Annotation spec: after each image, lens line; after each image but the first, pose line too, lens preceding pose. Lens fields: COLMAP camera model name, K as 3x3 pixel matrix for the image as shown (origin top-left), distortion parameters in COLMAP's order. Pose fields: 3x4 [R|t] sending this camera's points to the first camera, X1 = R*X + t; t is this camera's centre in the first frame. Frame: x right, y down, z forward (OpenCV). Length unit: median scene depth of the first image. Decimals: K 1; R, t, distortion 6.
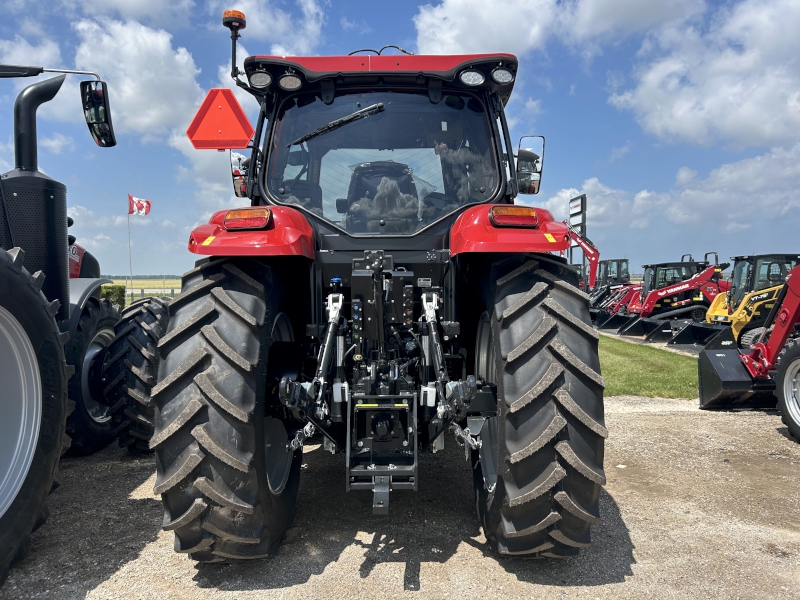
lens RADIAL K [[633.5, 0, 400.0], [0, 633.5, 300.0], [0, 0, 1]] dist [-0.002168, 0.002124]
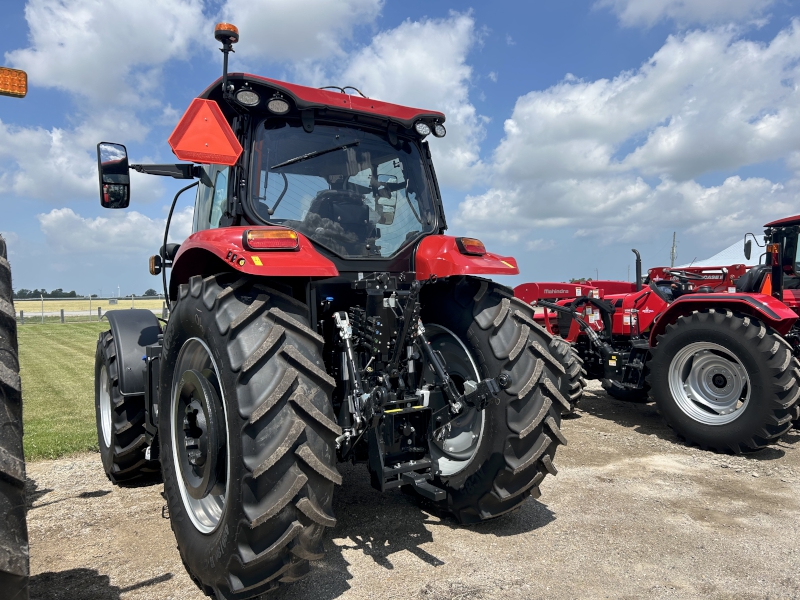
lens RADIAL K [[633.5, 0, 400.0], [0, 633.5, 300.0], [0, 0, 1]] dist [-0.002168, 0.002124]
pose [[0.804446, -0.013013, 0.593883, -0.664454], [0.034580, 0.999090, -0.024950, -0.000188], [-0.593018, 0.040607, 0.804165, 0.084368]]
